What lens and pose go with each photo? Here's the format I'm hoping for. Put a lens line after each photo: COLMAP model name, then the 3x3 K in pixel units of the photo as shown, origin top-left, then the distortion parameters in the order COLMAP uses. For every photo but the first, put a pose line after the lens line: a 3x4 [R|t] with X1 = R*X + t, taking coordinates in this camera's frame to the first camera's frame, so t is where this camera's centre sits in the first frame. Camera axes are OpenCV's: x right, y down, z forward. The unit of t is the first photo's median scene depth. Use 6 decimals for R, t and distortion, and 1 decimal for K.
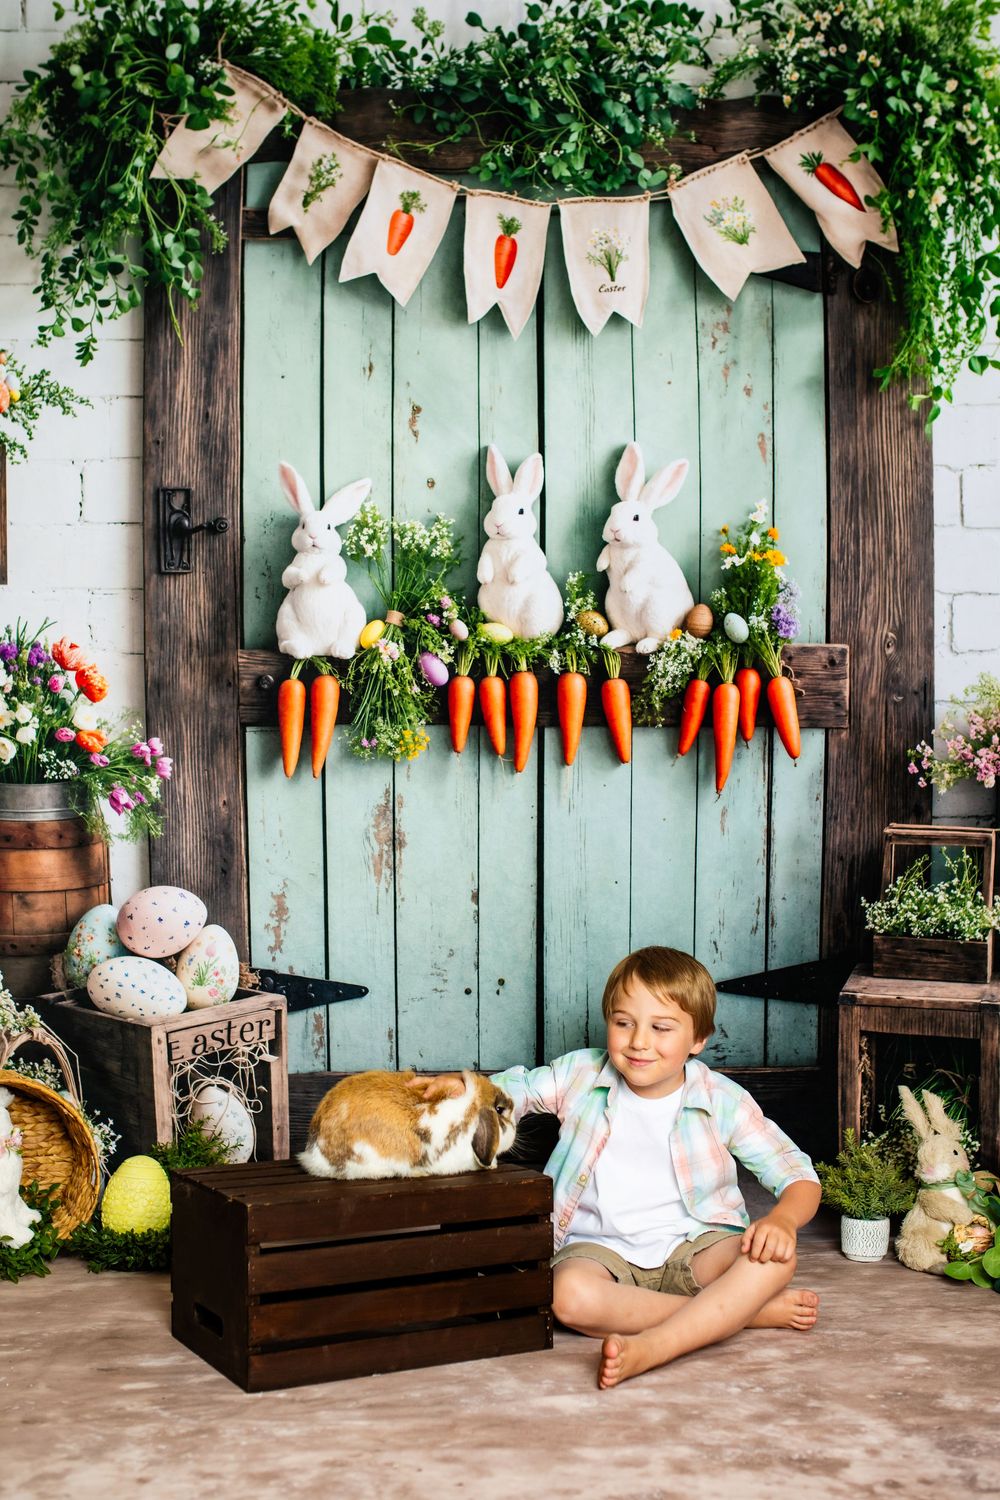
lens RADIAL K [[1469.4, 0, 545.9], [0, 1469.4, 835.2], [0, 0, 1]] dist [0.658040, 0.004833]
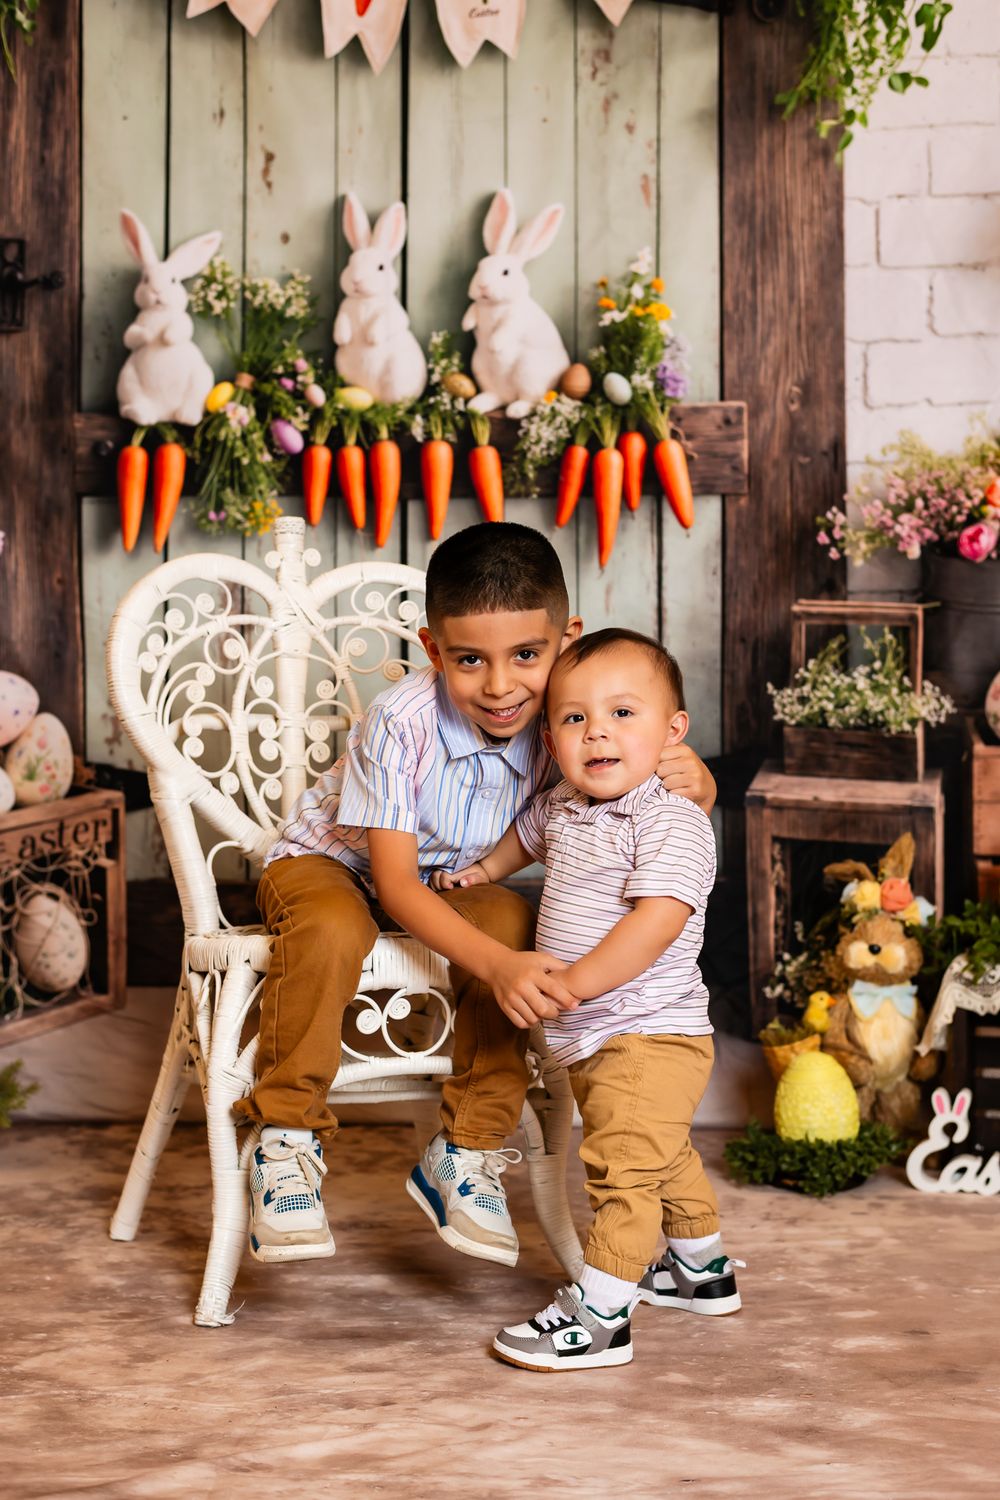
lens RADIAL K [[2725.3, 0, 499.7], [0, 2725.3, 751.1], [0, 0, 1]] dist [-0.220289, -0.046450]
pose [[0.999624, -0.002424, 0.027298, 0.009048], [0.000813, 0.998266, 0.058865, -0.014140], [-0.027393, -0.058821, 0.997893, -0.627395]]
